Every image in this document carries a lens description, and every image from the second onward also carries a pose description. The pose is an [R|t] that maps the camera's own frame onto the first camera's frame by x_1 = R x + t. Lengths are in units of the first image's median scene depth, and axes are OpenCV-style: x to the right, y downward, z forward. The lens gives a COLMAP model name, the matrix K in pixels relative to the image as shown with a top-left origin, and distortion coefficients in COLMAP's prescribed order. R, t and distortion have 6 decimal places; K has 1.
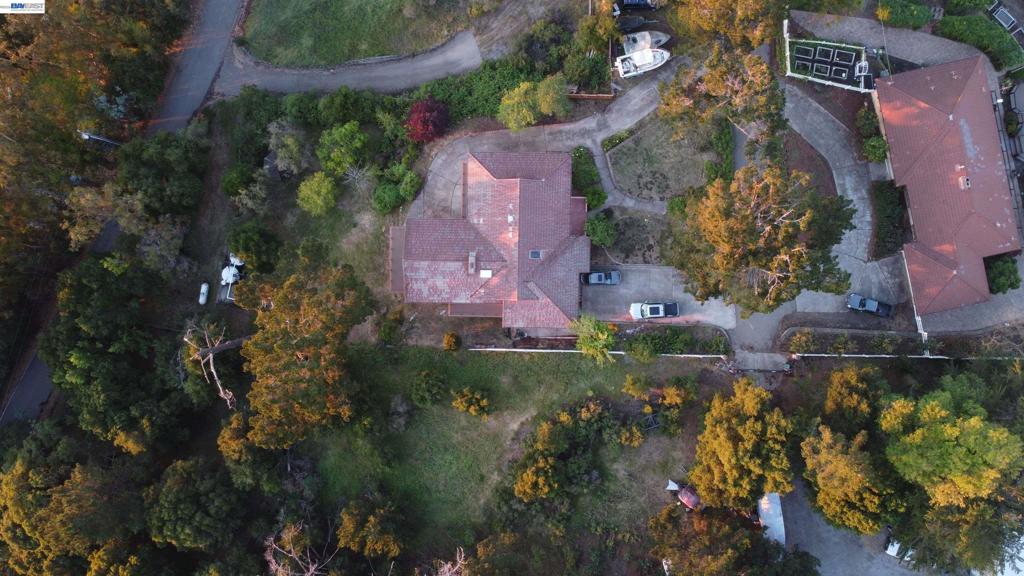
lens RADIAL K [[770.8, 0, 515.6], [0, 770.8, 280.4], [0, 0, 1]] dist [0.009859, -0.018544]
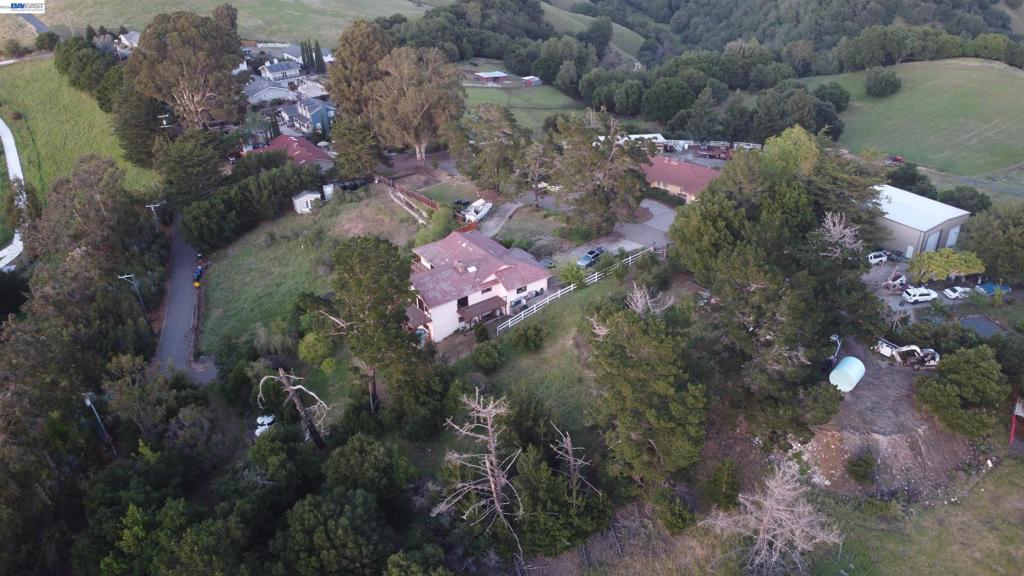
lens RADIAL K [[770.8, 0, 512.8], [0, 770.8, 284.8], [0, 0, 1]] dist [0.009859, -0.018544]
pose [[0.802070, -0.299451, 0.516732, -0.627780], [0.596492, 0.358661, -0.718025, 0.922503], [0.029682, 0.884133, 0.466291, 0.407740]]
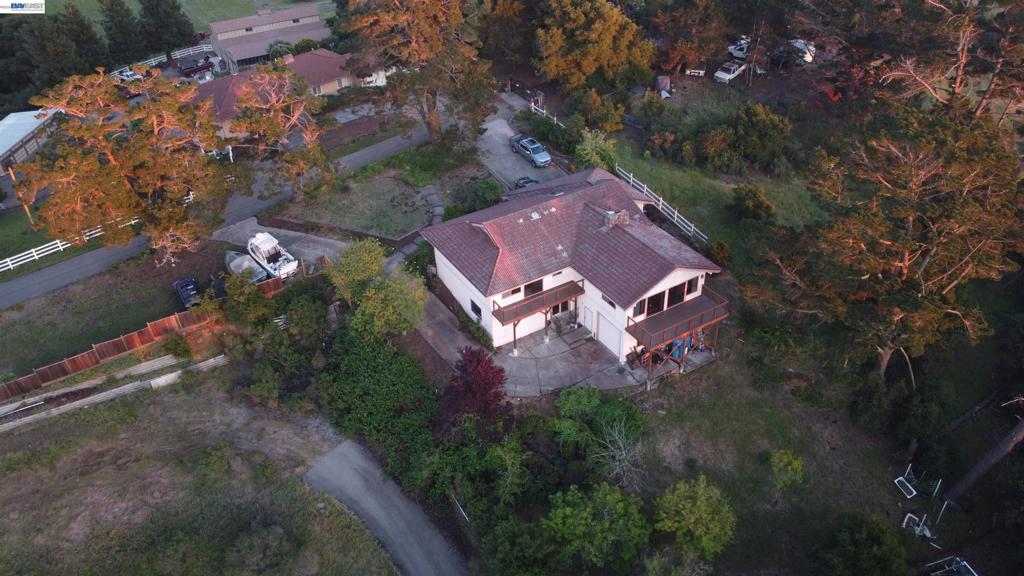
lens RADIAL K [[770.8, 0, 510.7], [0, 770.8, 281.3], [0, 0, 1]] dist [0.009859, -0.018544]
pose [[-0.529980, -0.466251, 0.708330, -0.520128], [0.845515, -0.354568, 0.399232, -0.396300], [0.065009, 0.810488, 0.582136, 0.585757]]
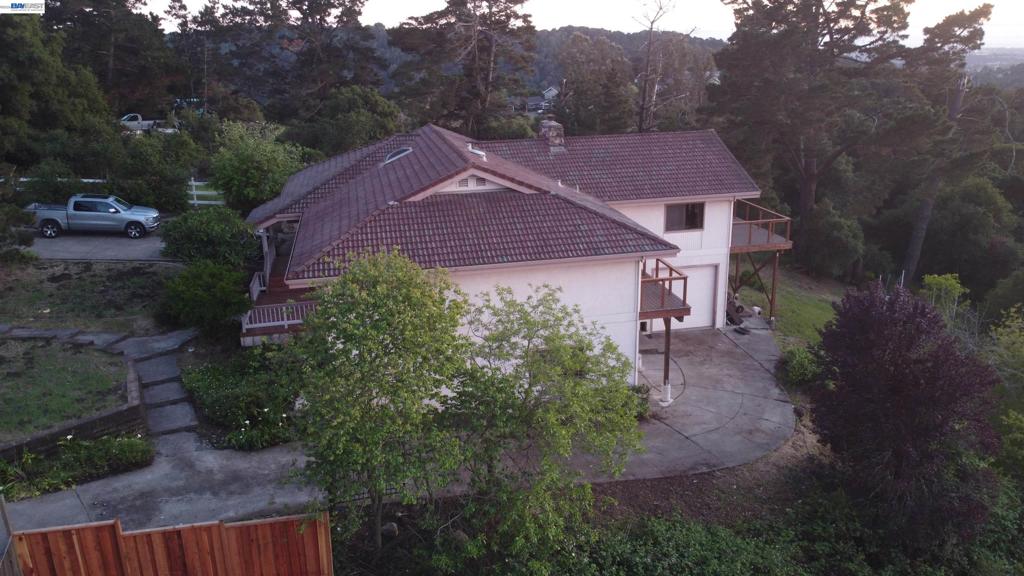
lens RADIAL K [[770.8, 0, 512.4], [0, 770.8, 290.0], [0, 0, 1]] dist [0.009859, -0.018544]
pose [[-0.974699, 0.094978, -0.202337, 0.050631], [-0.222489, -0.325429, 0.919018, -0.395489], [0.021440, 0.940784, 0.338327, 0.892259]]
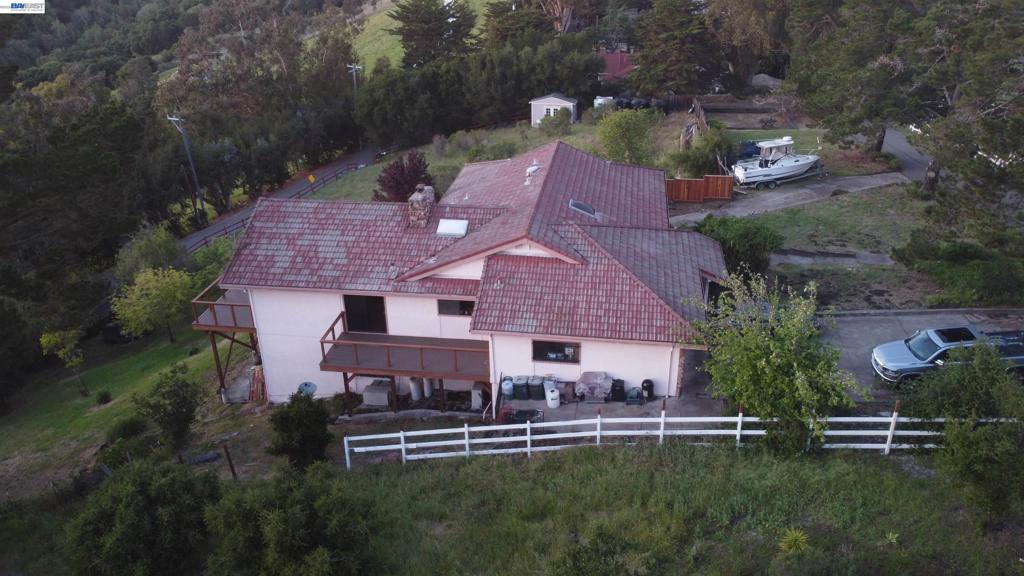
lens RADIAL K [[770.8, 0, 513.8], [0, 770.8, 281.5], [0, 0, 1]] dist [0.009859, -0.018544]
pose [[0.991378, 0.048532, -0.121713, 0.038132], [-0.130915, 0.406125, -0.904392, 0.330685], [0.005539, 0.912528, 0.408977, 0.830983]]
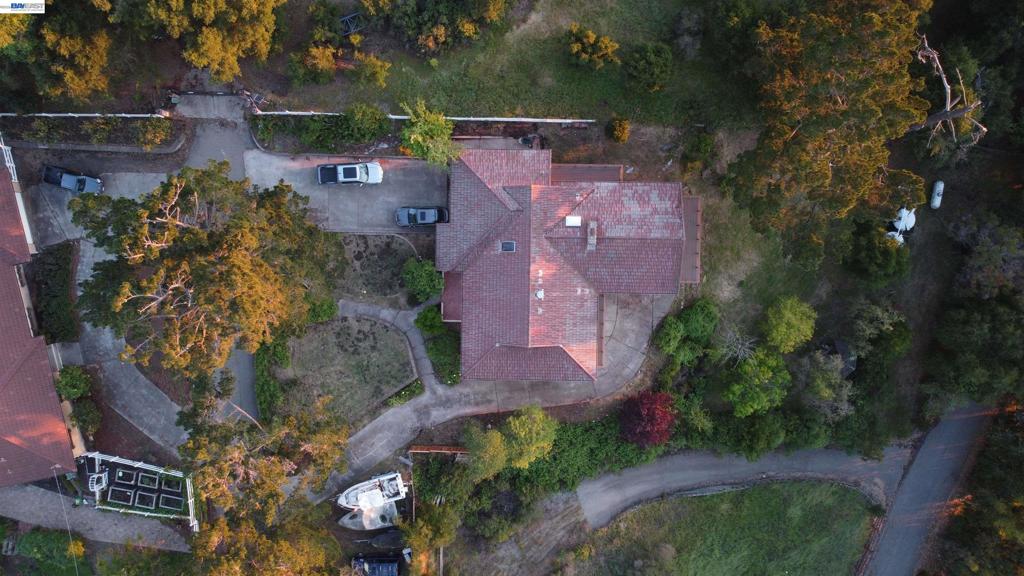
lens RADIAL K [[770.8, 0, 513.3], [0, 770.8, 282.7], [0, 0, 1]] dist [0.009859, -0.018544]
pose [[-0.999550, 0.001087, 0.029974, -0.002663], [-0.003517, -0.996696, -0.081141, -0.006937], [0.029787, -0.081210, 0.996252, 0.236291]]
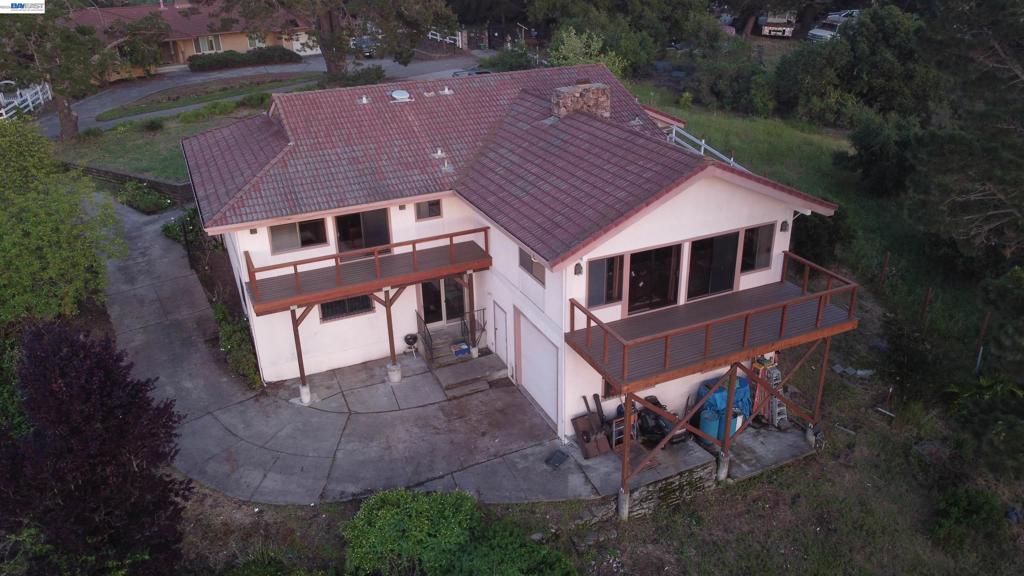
lens RADIAL K [[770.8, 0, 512.9], [0, 770.8, 285.8], [0, 0, 1]] dist [0.009859, -0.018544]
pose [[-0.428306, -0.364305, 0.826943, -0.313378], [0.901965, -0.227938, 0.366746, -0.167491], [0.054885, 0.902954, 0.426218, 0.886175]]
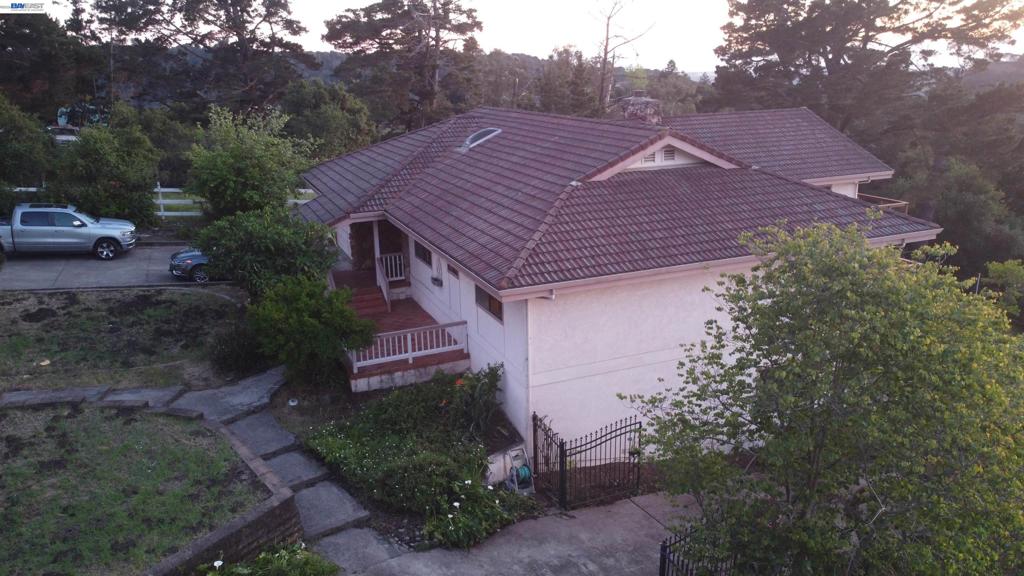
lens RADIAL K [[770.8, 0, 512.2], [0, 770.8, 290.0], [0, 0, 1]] dist [0.009859, -0.018544]
pose [[-0.914965, 0.140101, -0.378432, 0.129738], [-0.403266, -0.283340, 0.870112, -0.302717], [0.014678, 0.948731, 0.315744, 0.917048]]
